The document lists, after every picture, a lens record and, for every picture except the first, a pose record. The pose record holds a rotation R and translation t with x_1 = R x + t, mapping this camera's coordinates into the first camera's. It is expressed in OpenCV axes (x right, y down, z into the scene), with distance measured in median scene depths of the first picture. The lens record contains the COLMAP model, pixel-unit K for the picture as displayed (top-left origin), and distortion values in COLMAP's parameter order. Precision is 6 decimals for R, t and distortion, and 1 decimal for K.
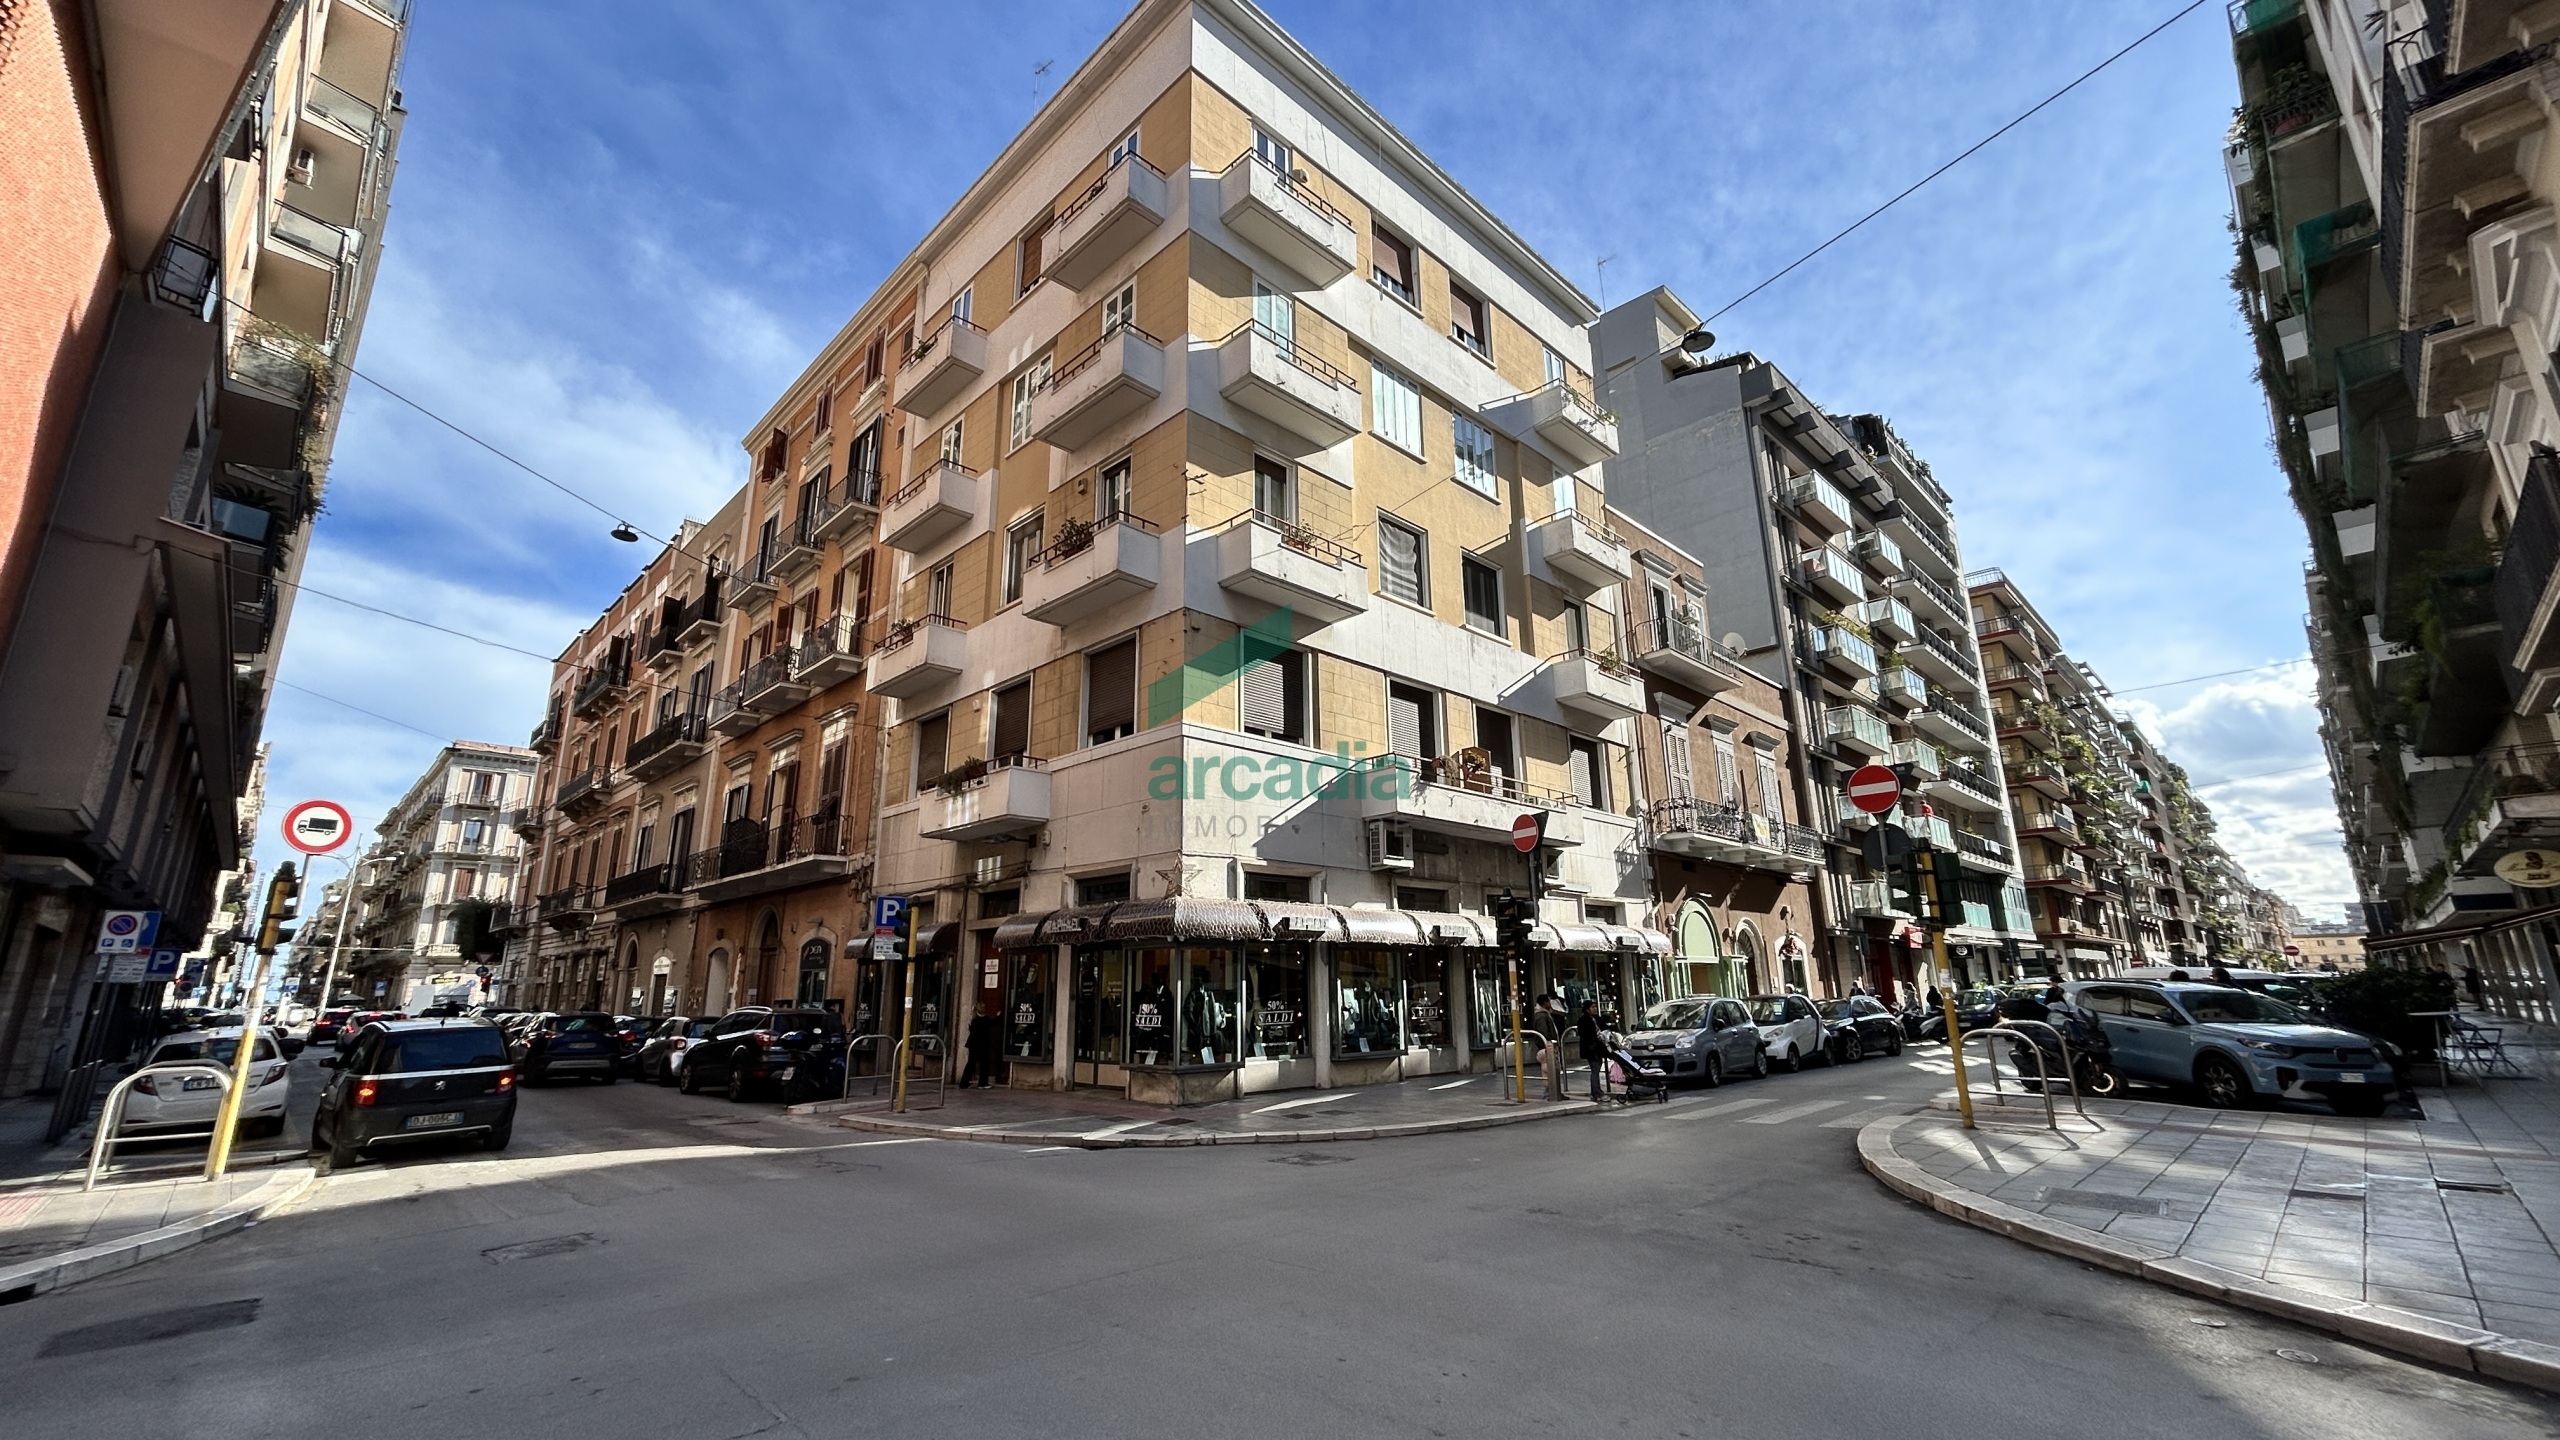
lens RADIAL K [[1036.8, 0, 1271.9], [0, 1036.8, 716.4], [0, 0, 1]] dist [-0.003326, 0.000858]
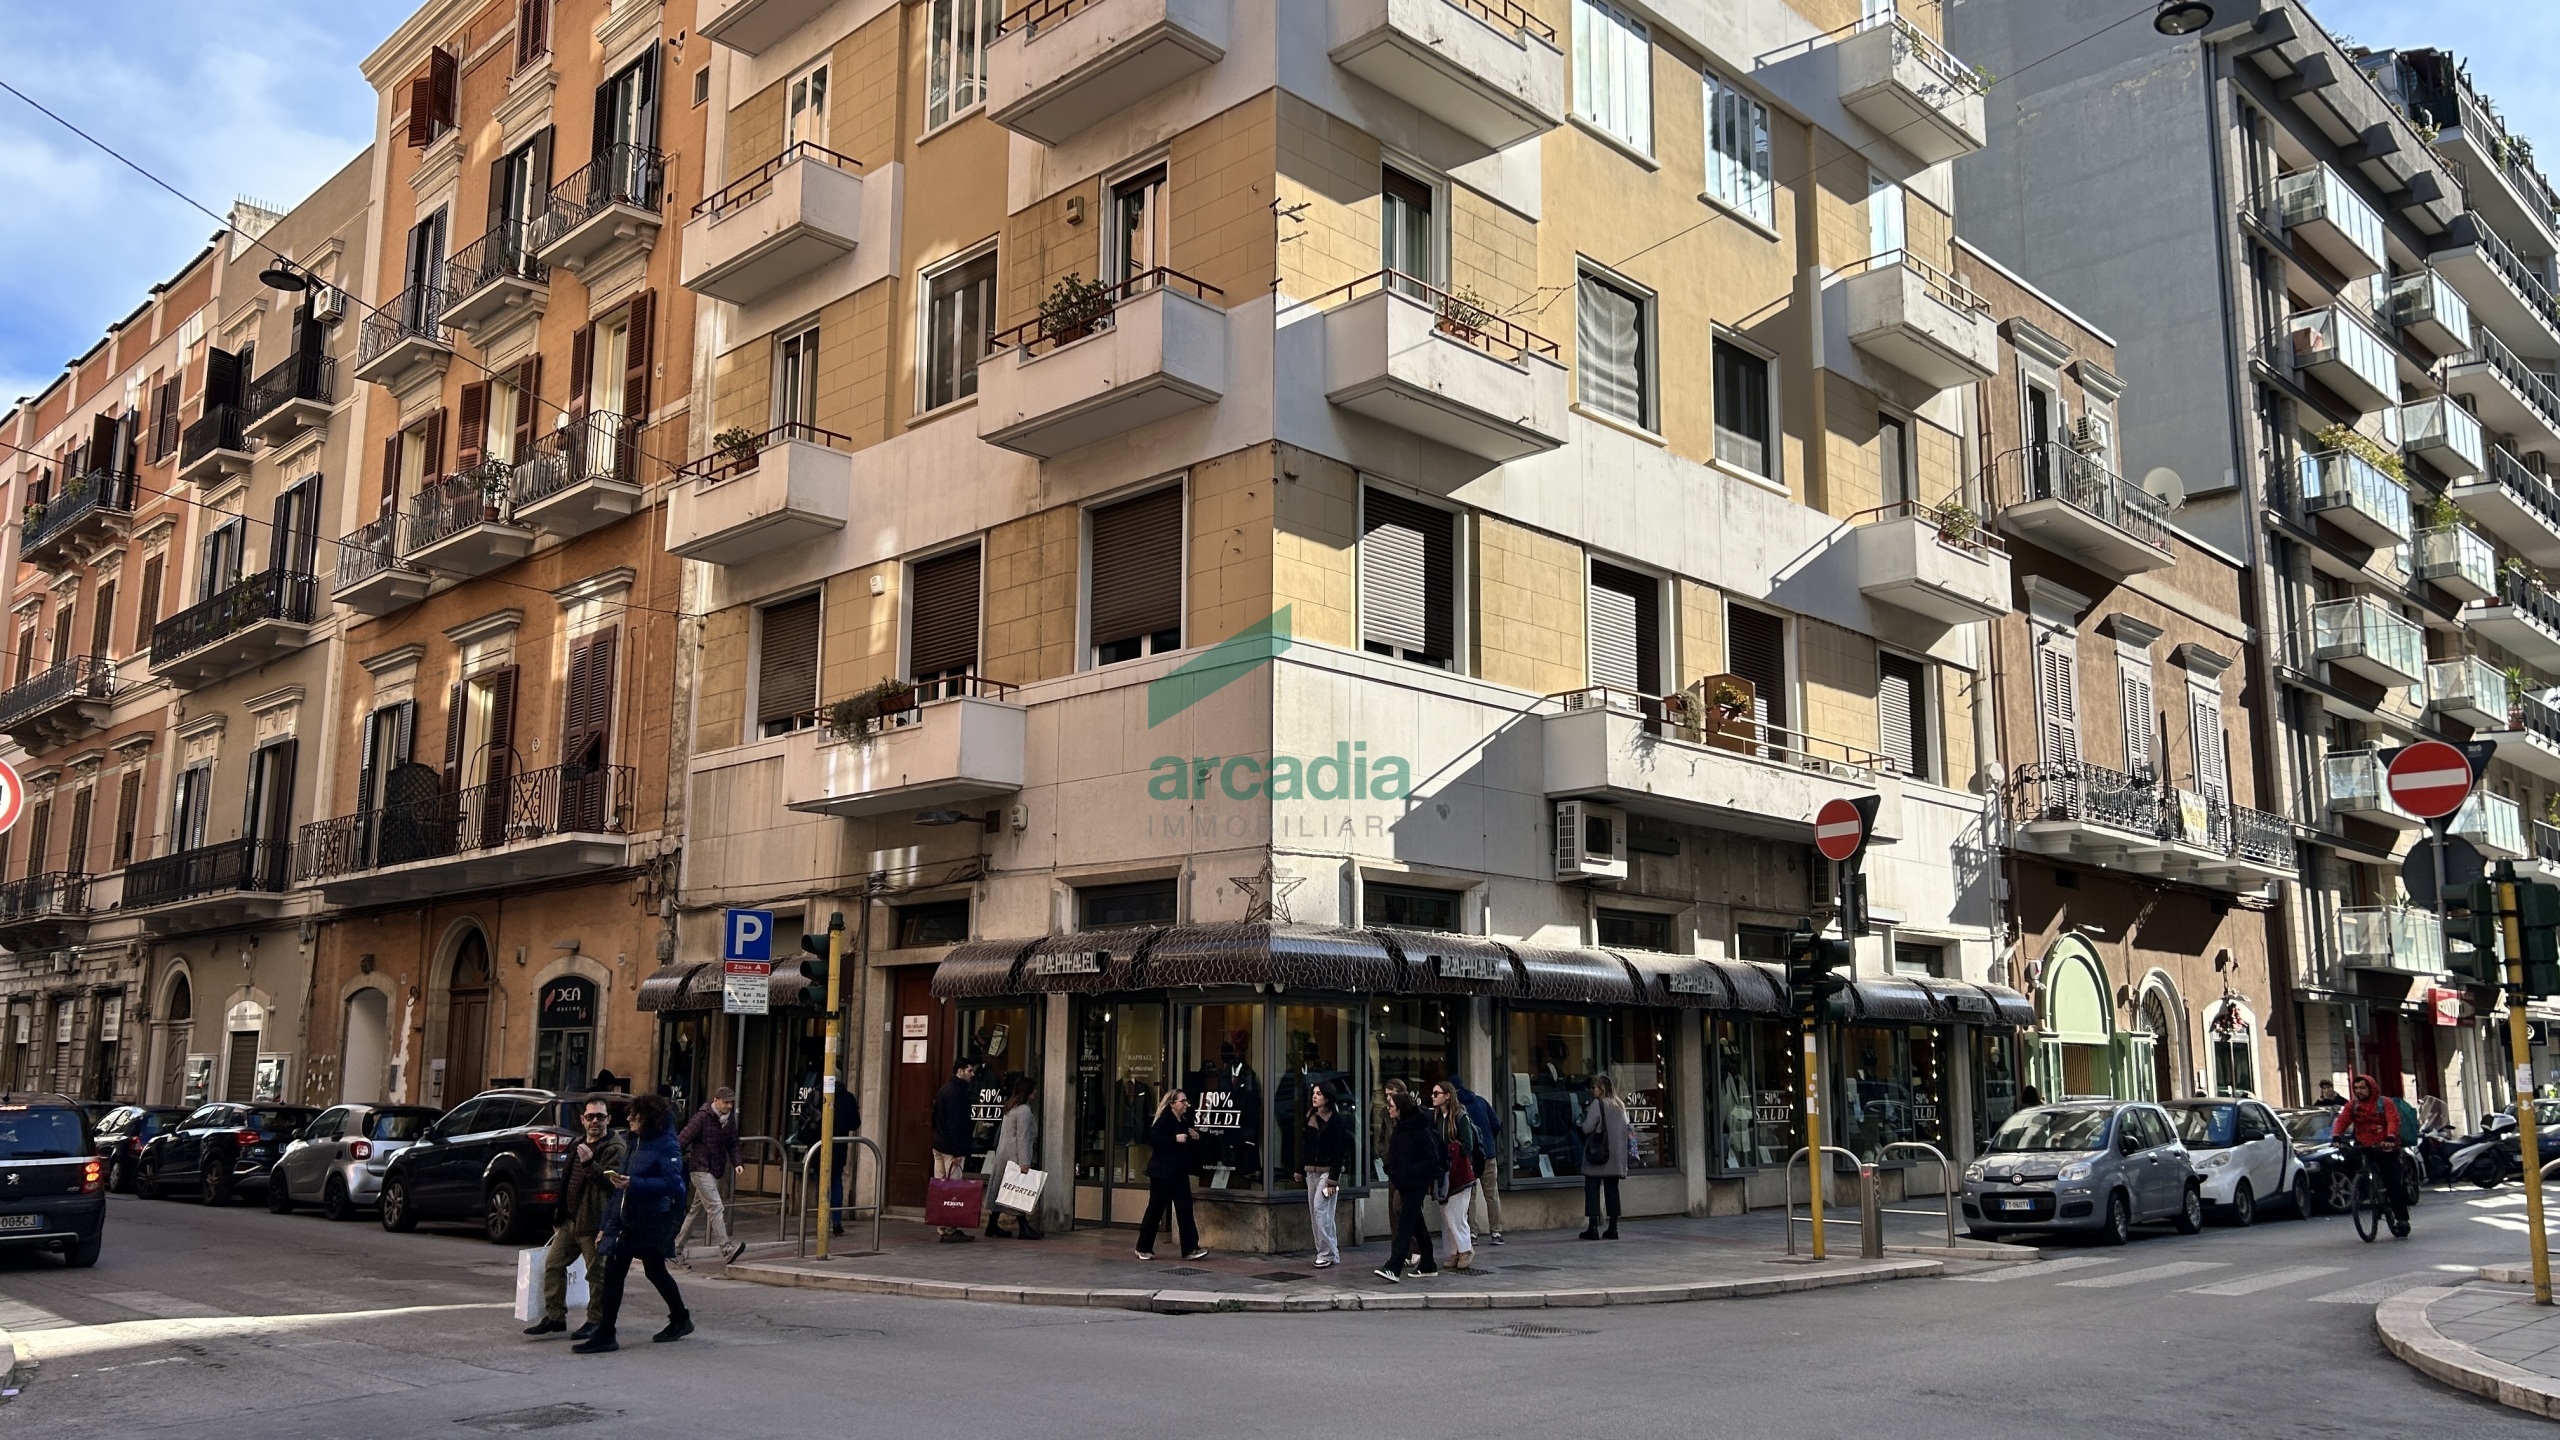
lens RADIAL K [[1940.3, 0, 1272.4], [0, 1940.3, 740.1], [0, 0, 1]] dist [0.050172, -0.050418]
pose [[0.999687, 0.019846, 0.015217, -0.078344], [-0.021104, 0.995944, 0.087468, -0.024224], [-0.013419, -0.087761, 0.996051, -0.097519]]
